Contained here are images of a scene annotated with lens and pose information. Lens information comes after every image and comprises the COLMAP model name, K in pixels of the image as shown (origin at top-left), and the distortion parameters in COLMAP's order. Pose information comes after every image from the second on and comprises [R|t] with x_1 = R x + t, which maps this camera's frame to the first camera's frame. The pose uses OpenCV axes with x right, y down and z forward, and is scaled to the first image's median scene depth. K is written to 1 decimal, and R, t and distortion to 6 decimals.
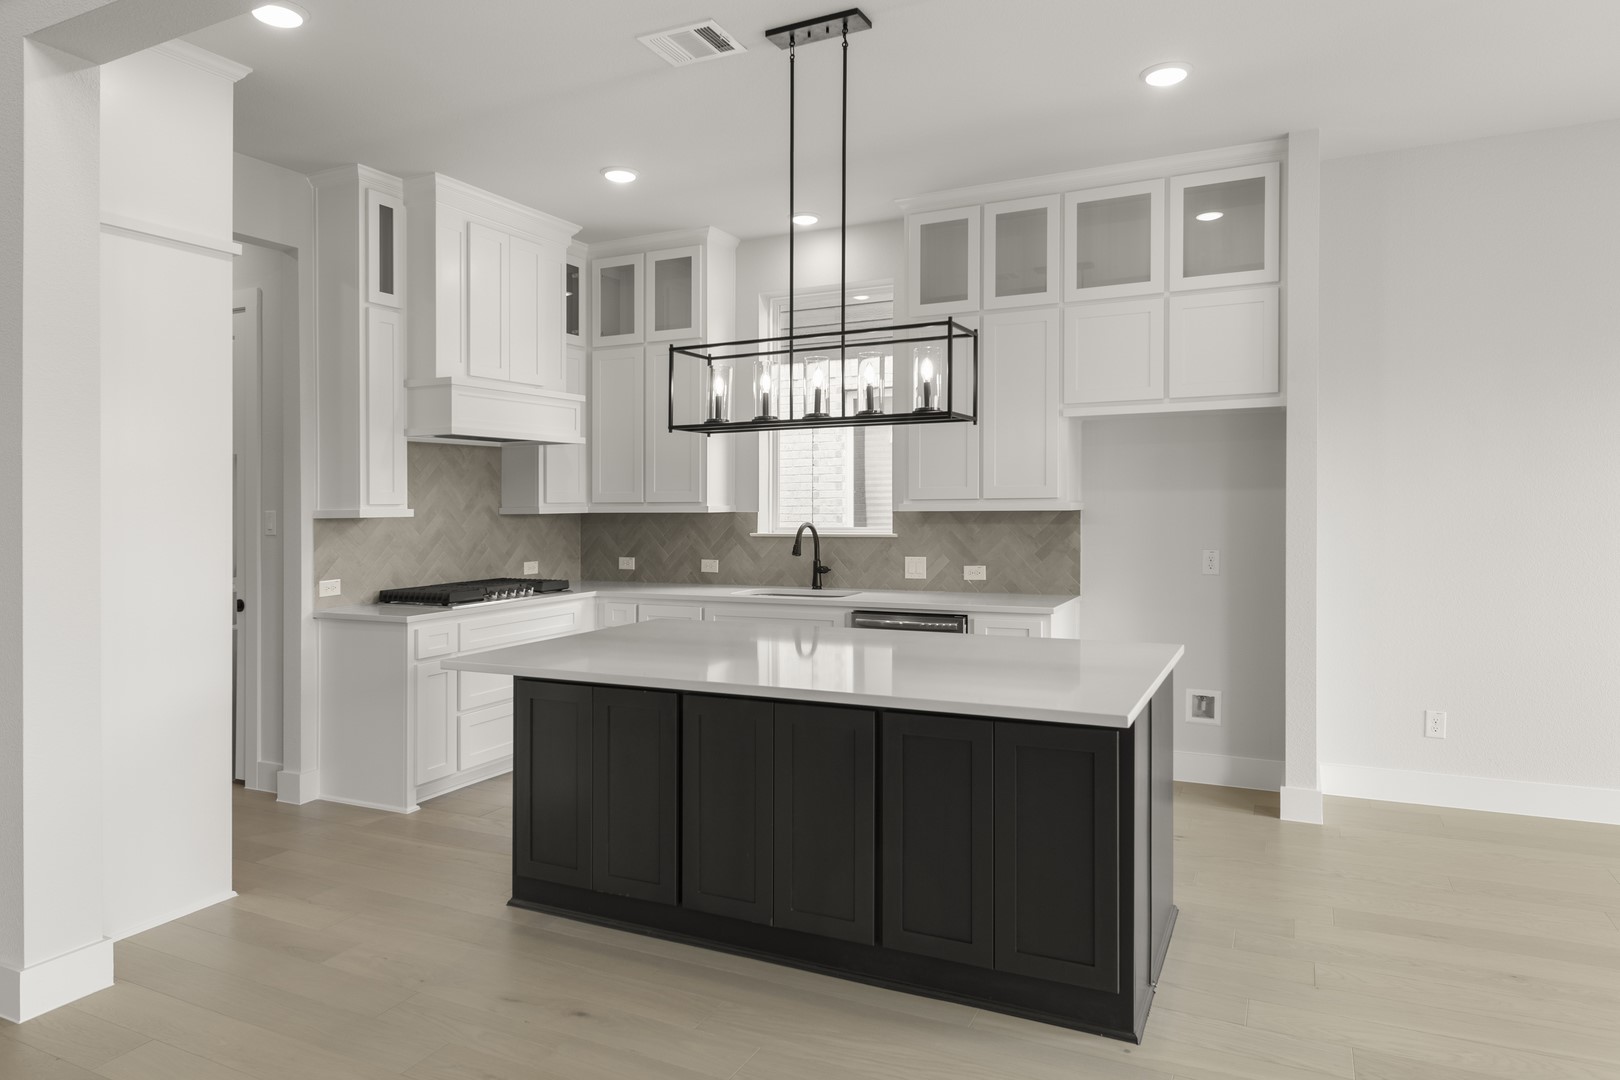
lens RADIAL K [[1002.2, 0, 836.1], [0, 1002.2, 526.8], [0, 0, 1]] dist [0.007625, -0.005158]
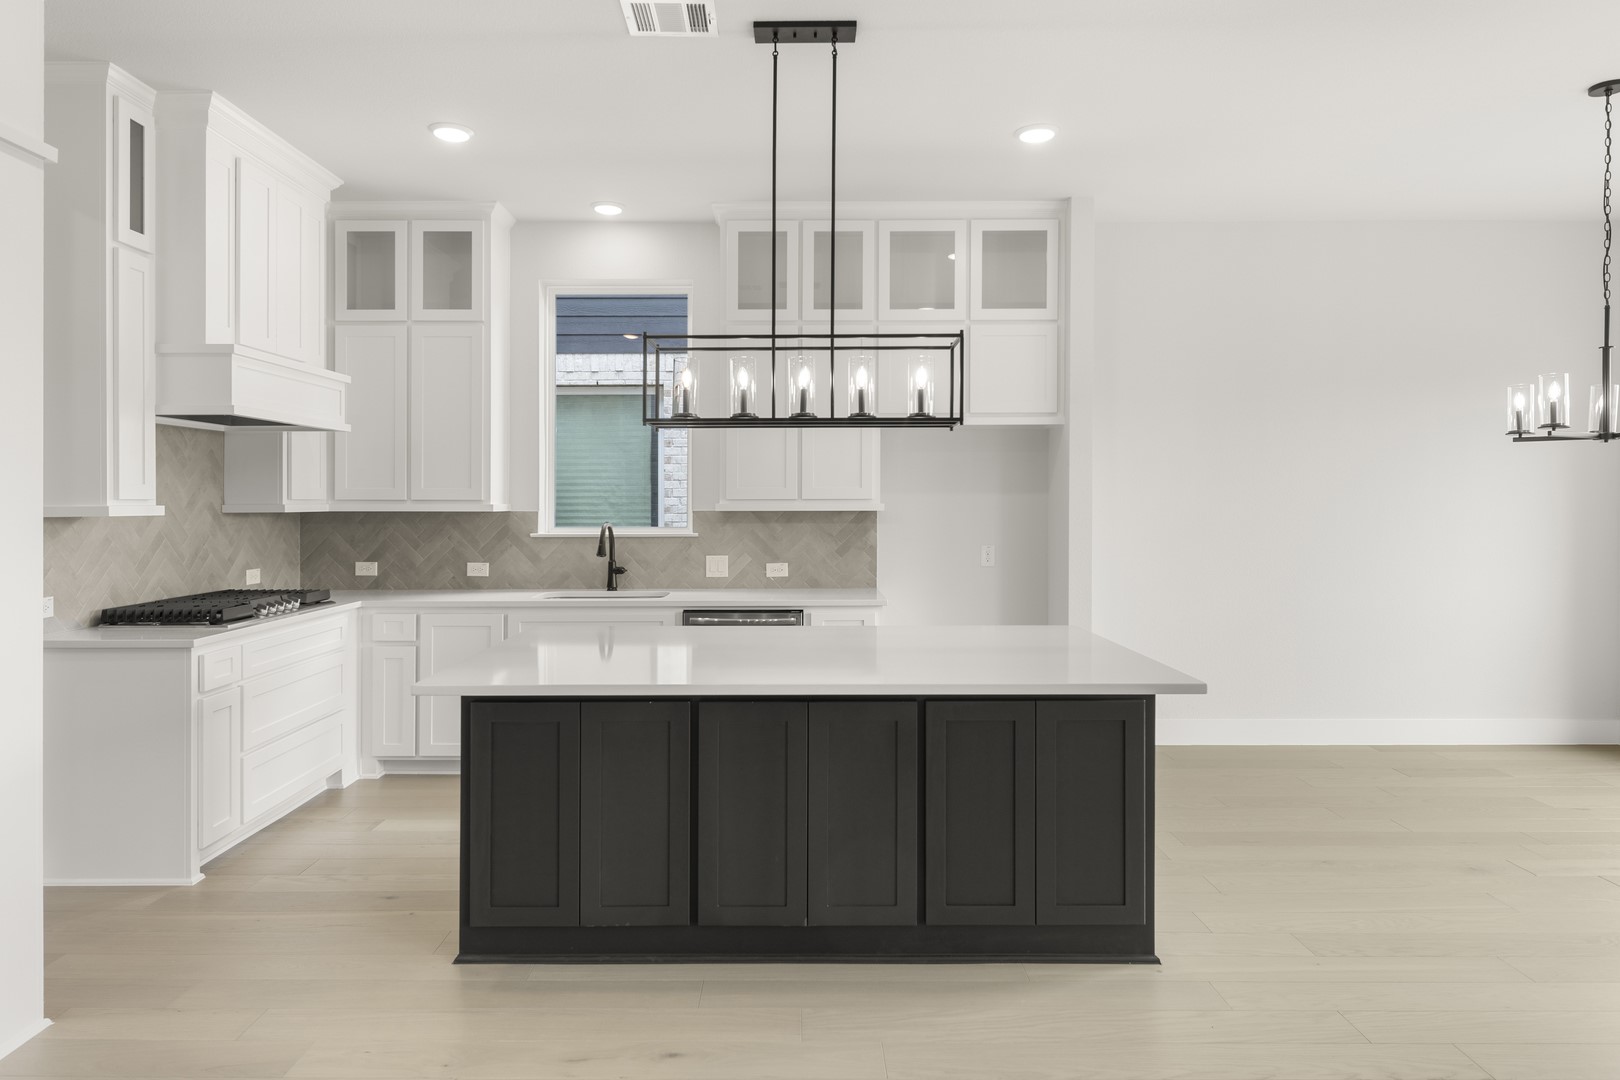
lens RADIAL K [[964.9, 0, 818.0], [0, 964.9, 526.7], [0, 0, 1]] dist [0.008268, -0.006424]
pose [[0.901524, -0.003034, 0.432720, -0.294482], [0.003353, 0.999994, 0.000026, 0.000963], [-0.432717, 0.001428, 0.901529, 0.082018]]
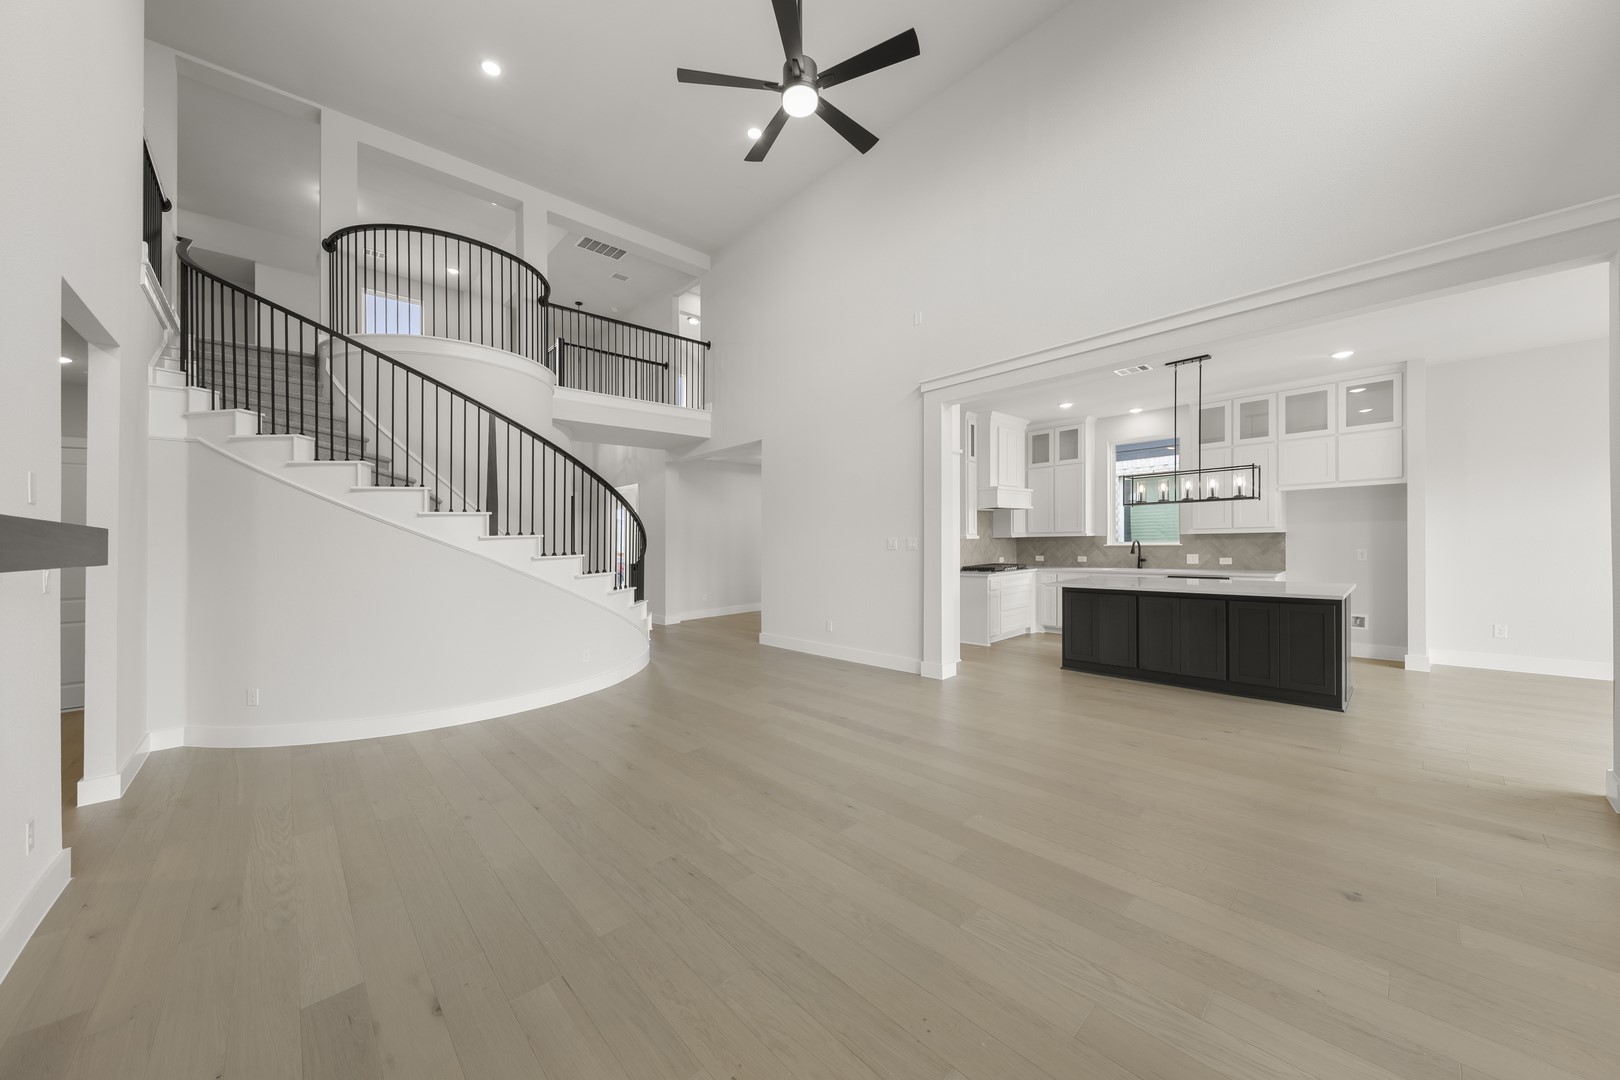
lens RADIAL K [[566.6, 0, 806.8], [0, 566.6, 548.2], [0, 0, 1]] dist [-0.006145, -0.001685]
pose [[0.923800, -0.005055, -0.382841, -0.275748], [0.004366, 0.999987, -0.002670, 0.018729], [0.382850, 0.000795, 0.923810, -0.594469]]
